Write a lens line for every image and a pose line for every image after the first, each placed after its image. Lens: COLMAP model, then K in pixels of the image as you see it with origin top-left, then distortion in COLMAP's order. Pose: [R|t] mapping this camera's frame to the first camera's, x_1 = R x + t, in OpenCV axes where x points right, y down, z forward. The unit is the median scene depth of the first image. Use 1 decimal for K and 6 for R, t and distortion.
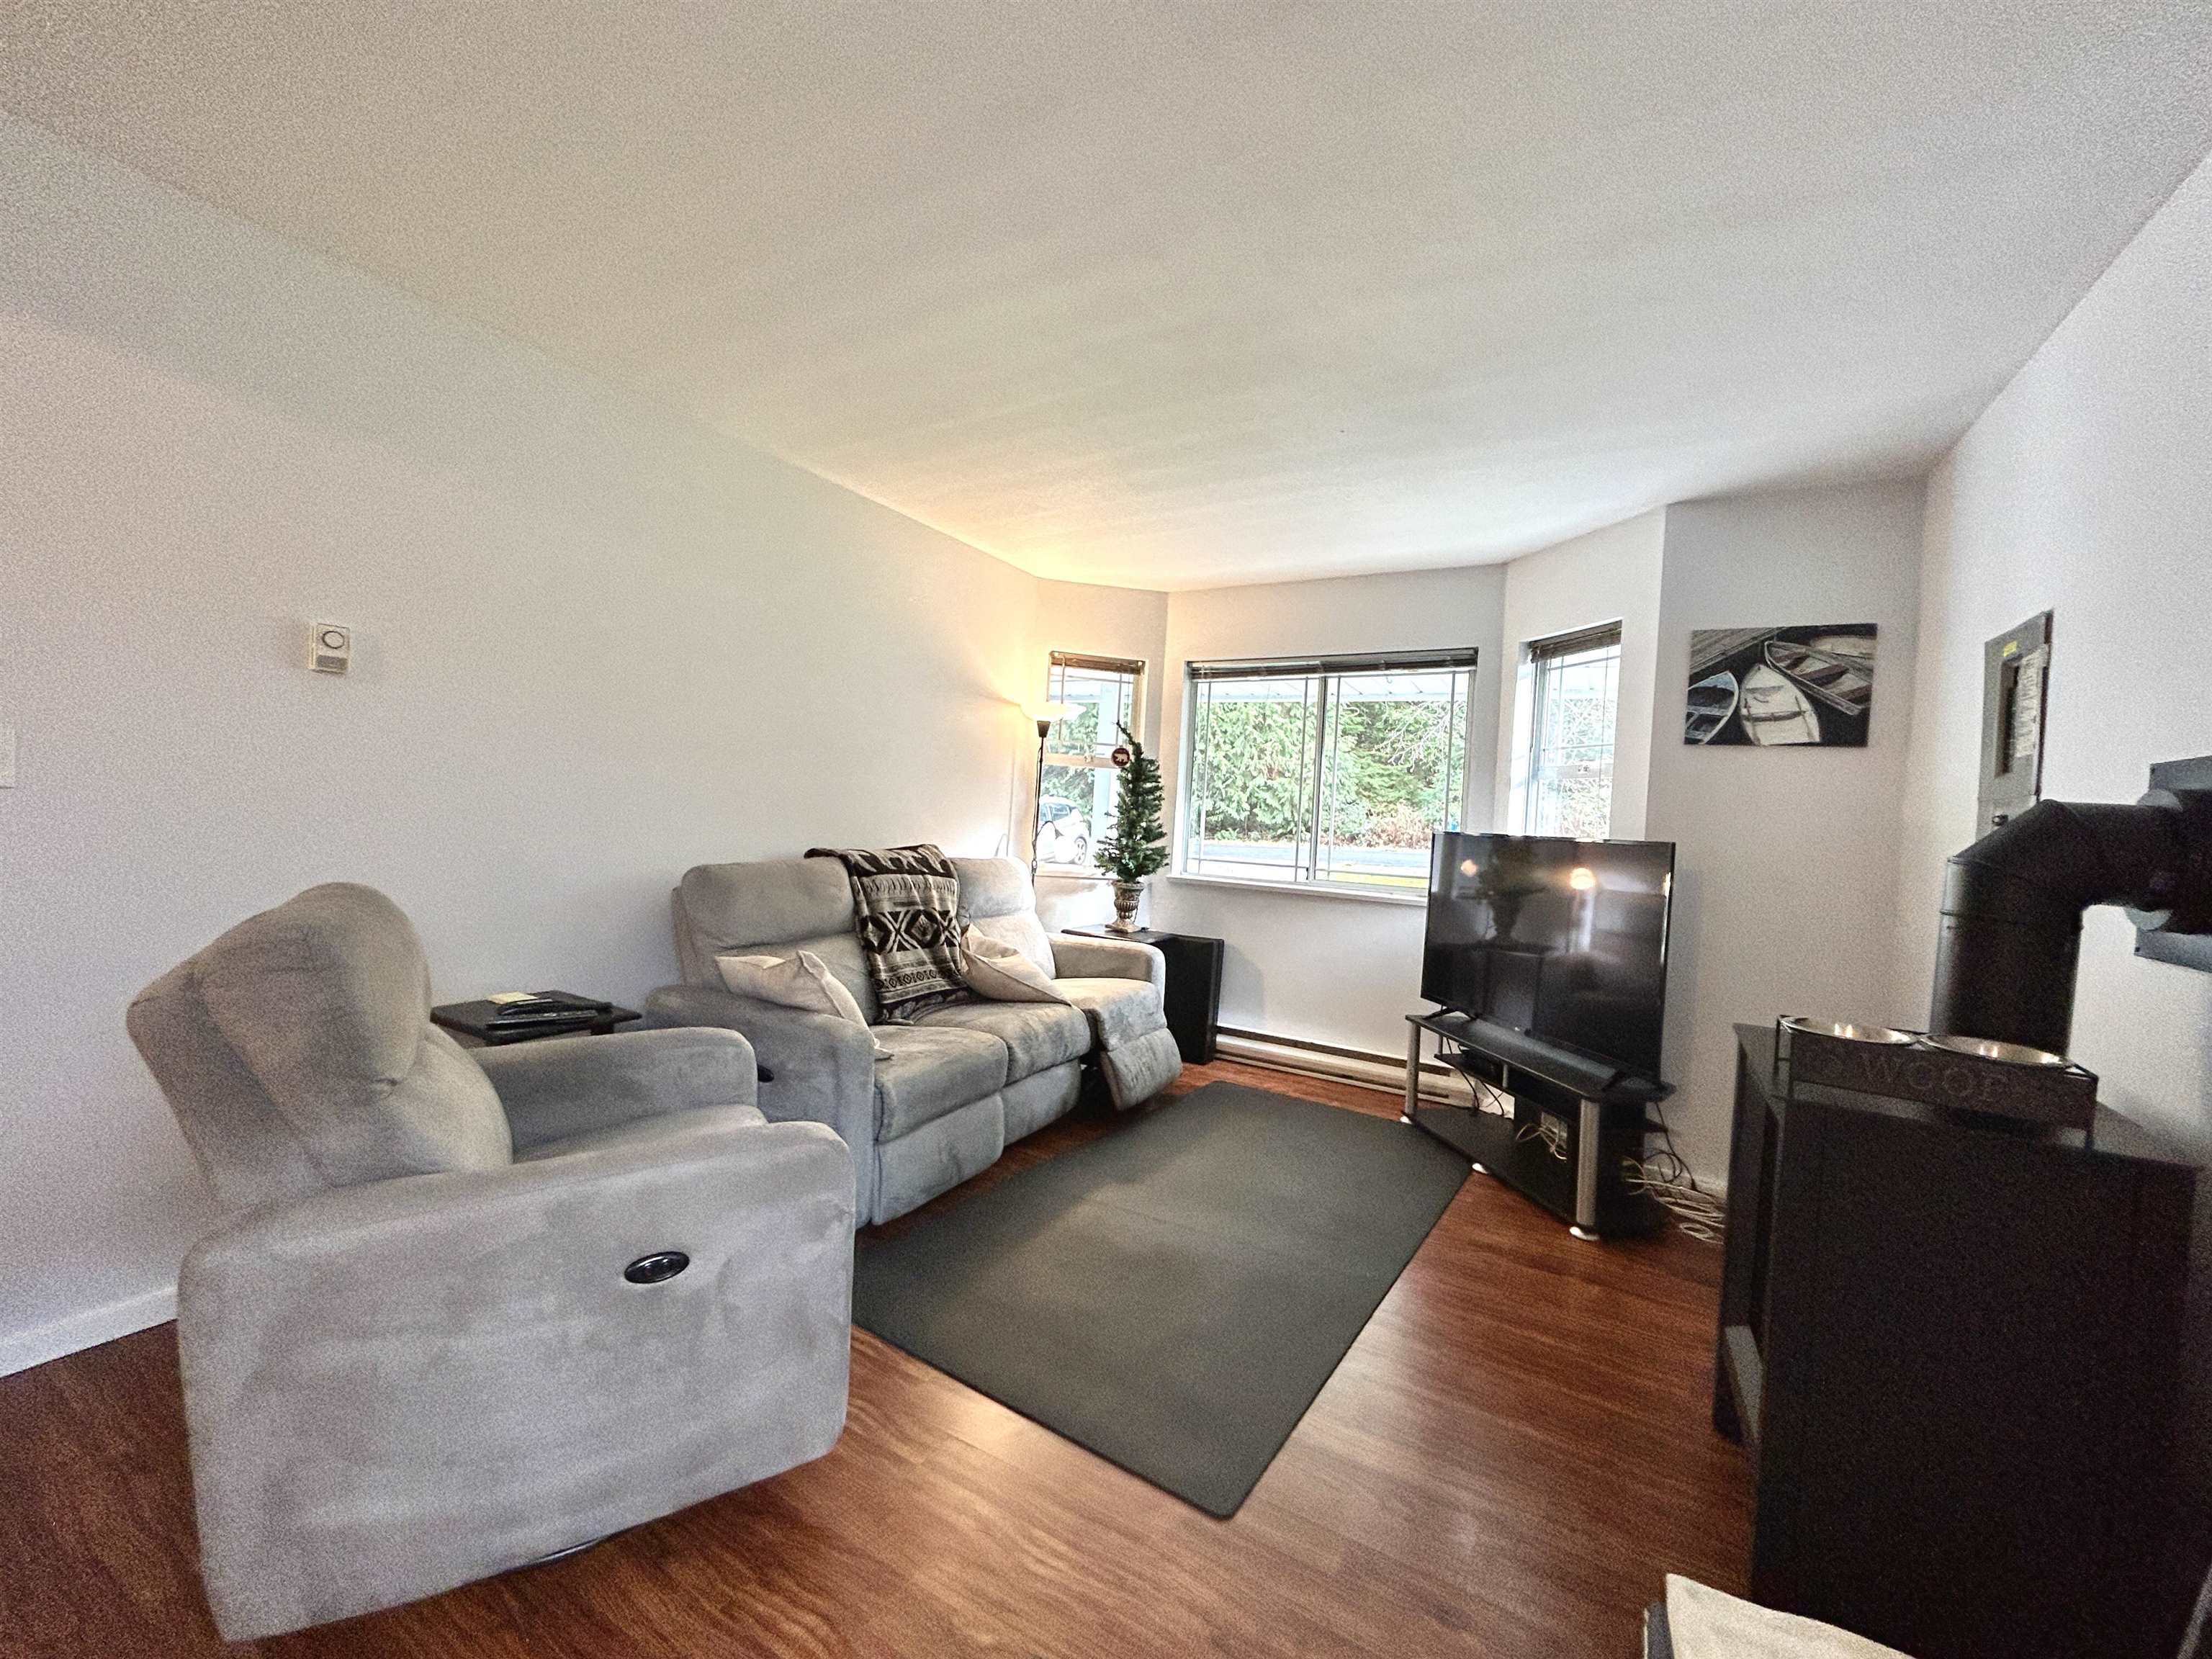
lens RADIAL K [[901.7, 0, 1110.9], [0, 901.7, 837.2], [0, 0, 1]] dist [0.002706, 0.000195]
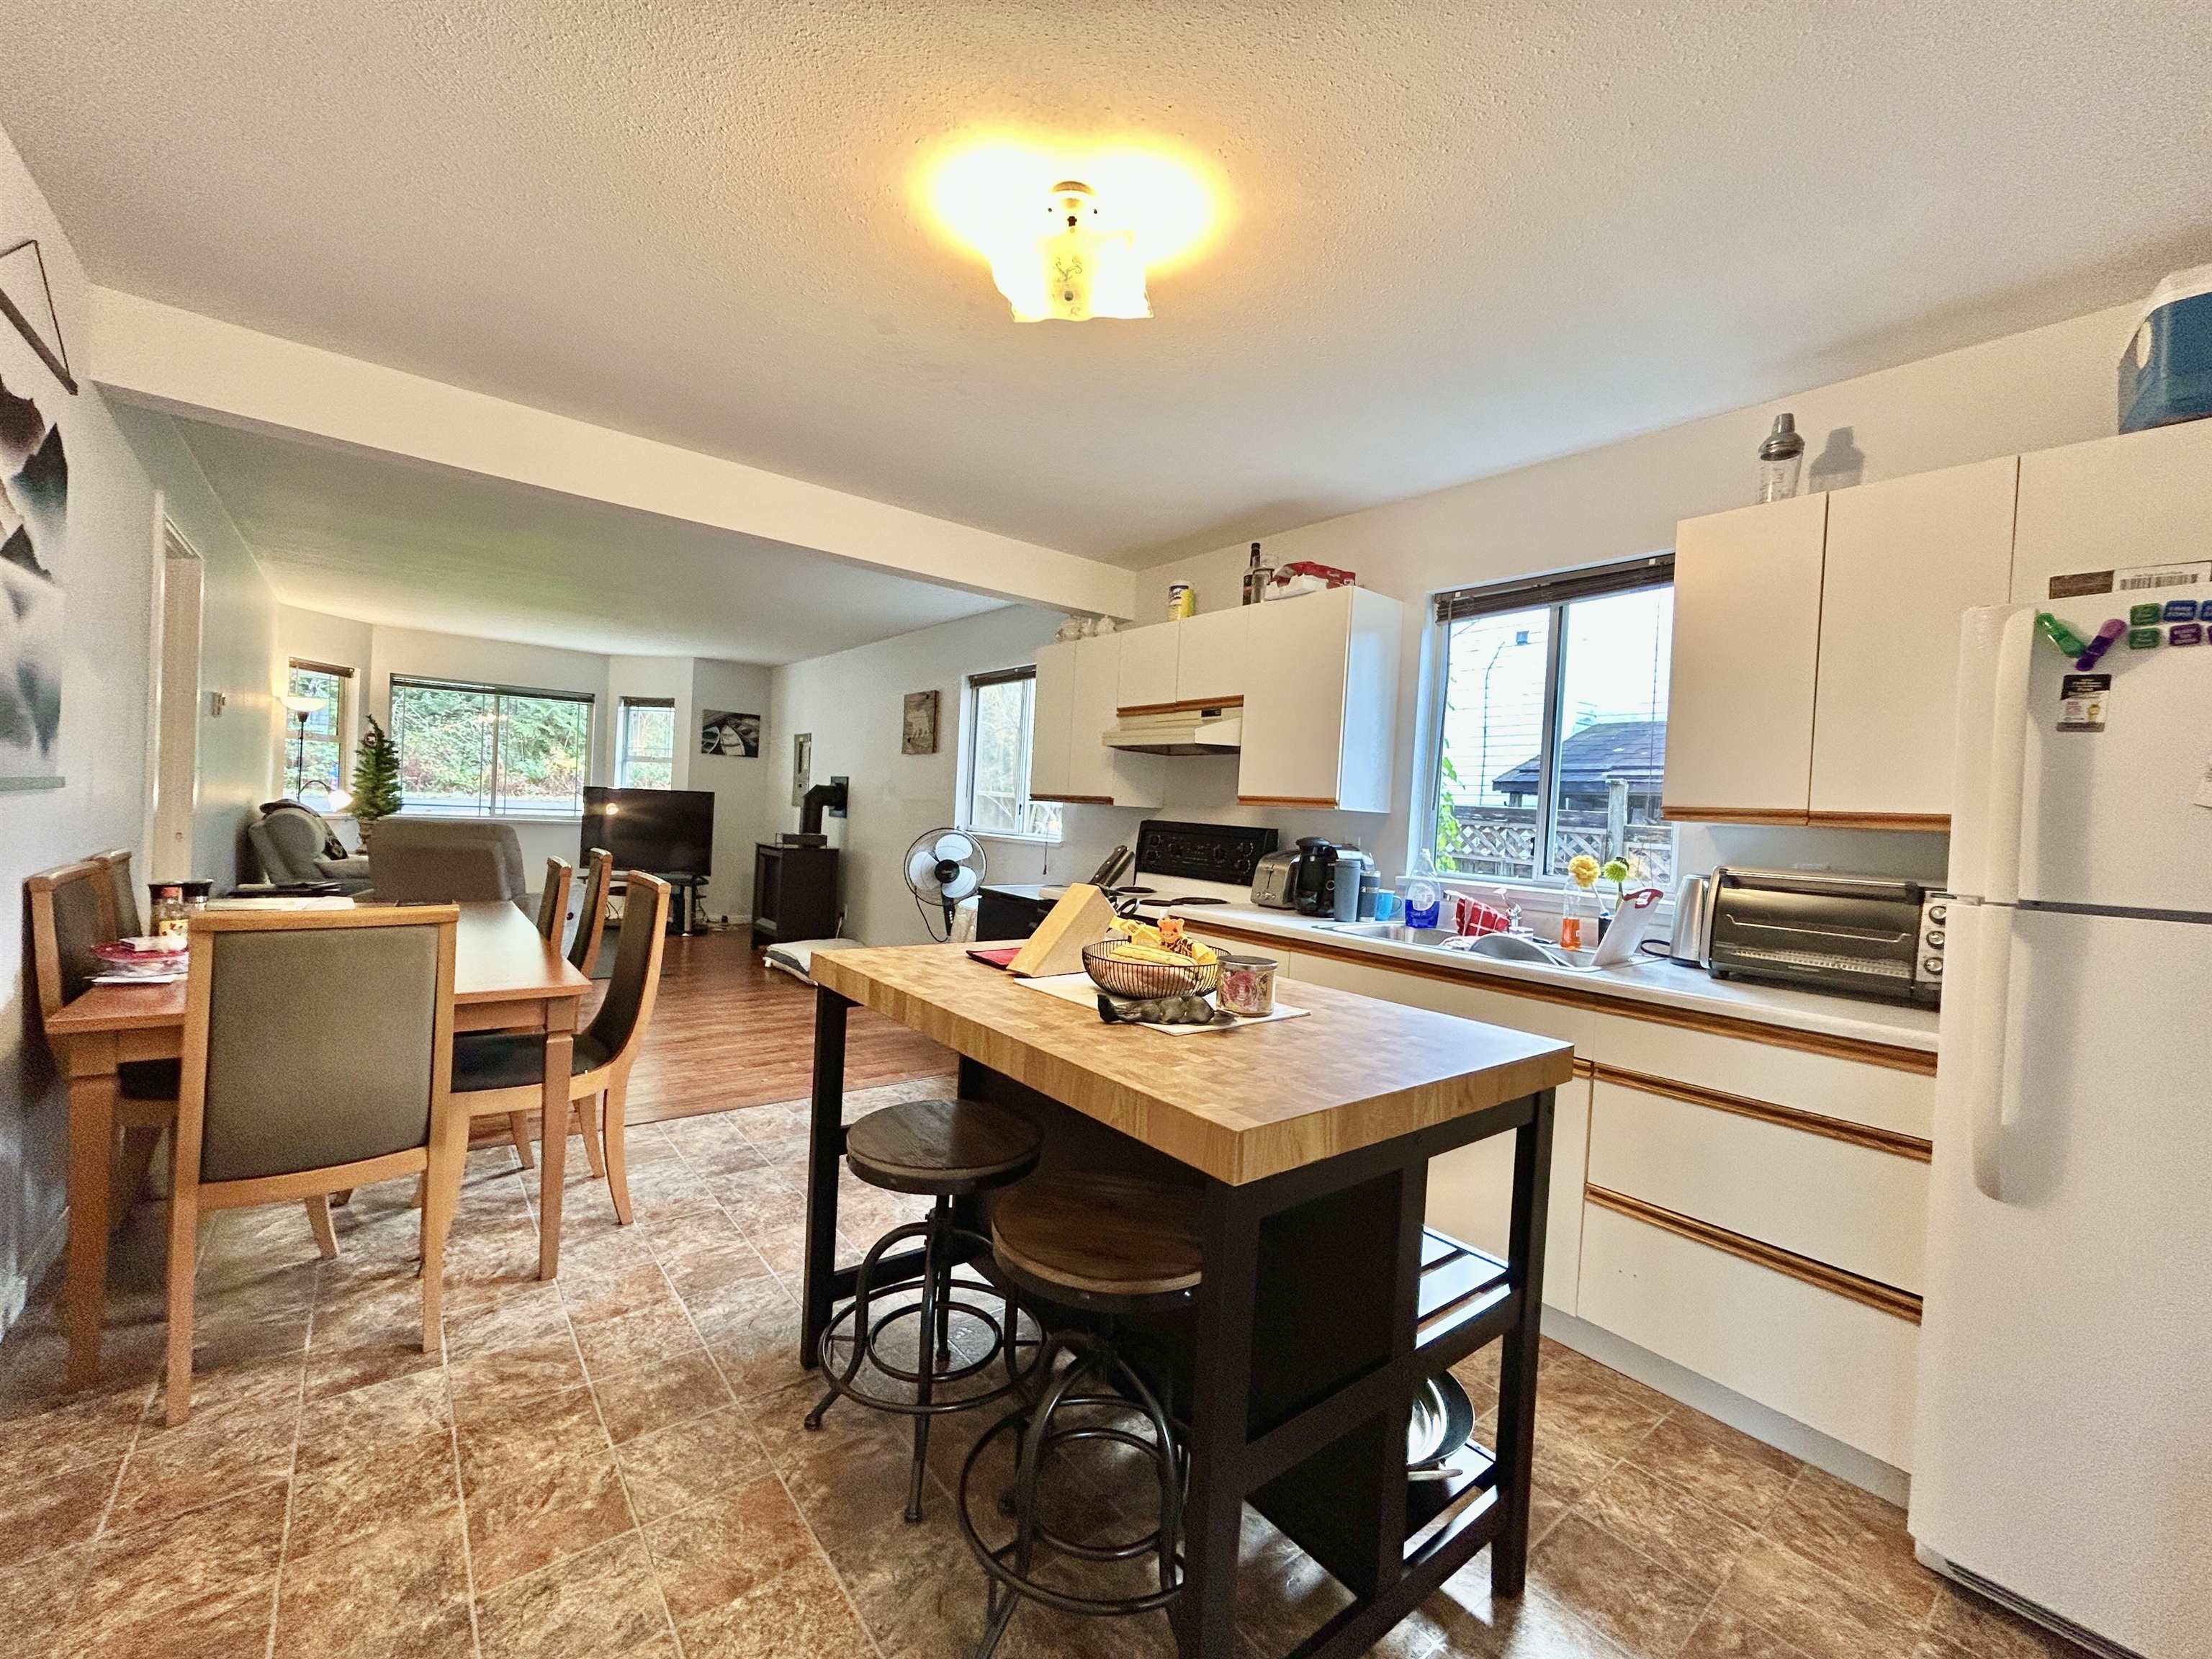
lens RADIAL K [[901.7, 0, 1115.7], [0, 901.7, 832.1], [0, 0, 1]] dist [0.002706, 0.000195]
pose [[0.365459, -0.061452, 0.928797, -1.400881], [-0.005378, 0.997662, 0.068125, -0.060643], [-0.930812, -0.029892, 0.364274, -1.097545]]
